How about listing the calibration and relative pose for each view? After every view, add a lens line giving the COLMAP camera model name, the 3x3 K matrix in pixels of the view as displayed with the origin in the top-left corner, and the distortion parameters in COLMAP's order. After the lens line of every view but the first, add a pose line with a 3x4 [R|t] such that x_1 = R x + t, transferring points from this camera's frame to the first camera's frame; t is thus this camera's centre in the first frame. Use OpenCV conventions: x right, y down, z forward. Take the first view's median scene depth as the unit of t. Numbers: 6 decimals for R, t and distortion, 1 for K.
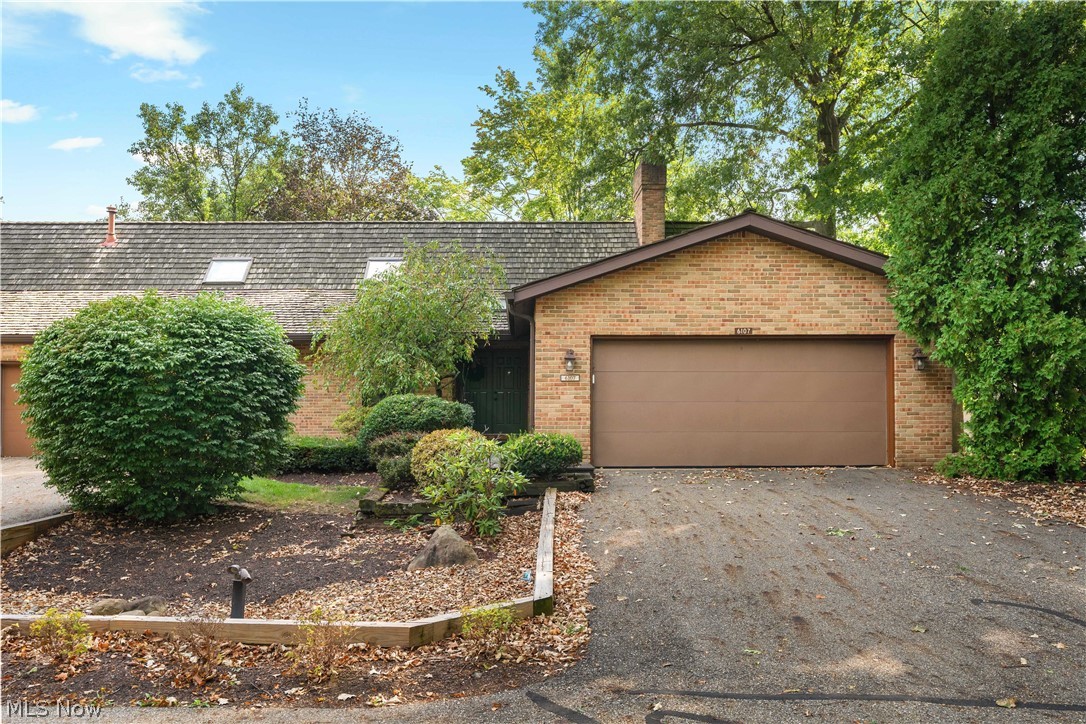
lens RADIAL K [[886.0, 0, 543.1], [0, 886.0, 361.0], [0, 0, 1]] dist [-0.002241, -0.003360]
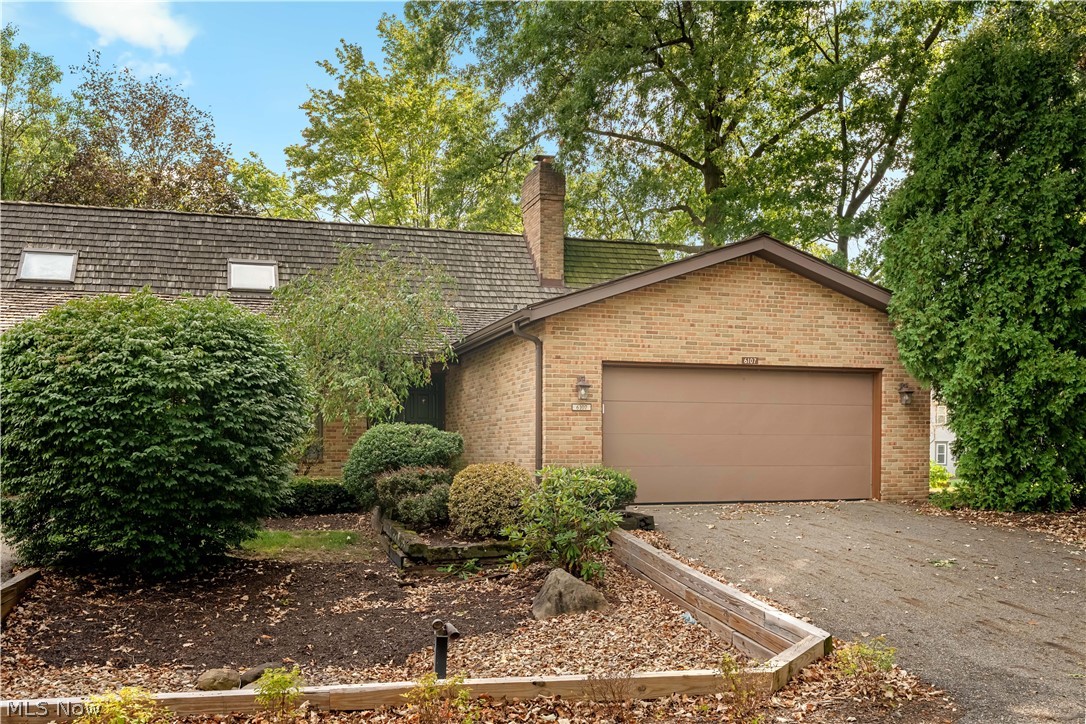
lens RADIAL K [[973.4, 0, 563.4], [0, 973.4, 460.7], [0, 0, 1]] dist [0.004160, -0.021184]
pose [[0.961316, -0.000324, 0.275448, -0.259902], [-0.019600, 0.997384, 0.069577, 0.004728], [-0.274750, -0.072284, 0.958795, 0.039897]]
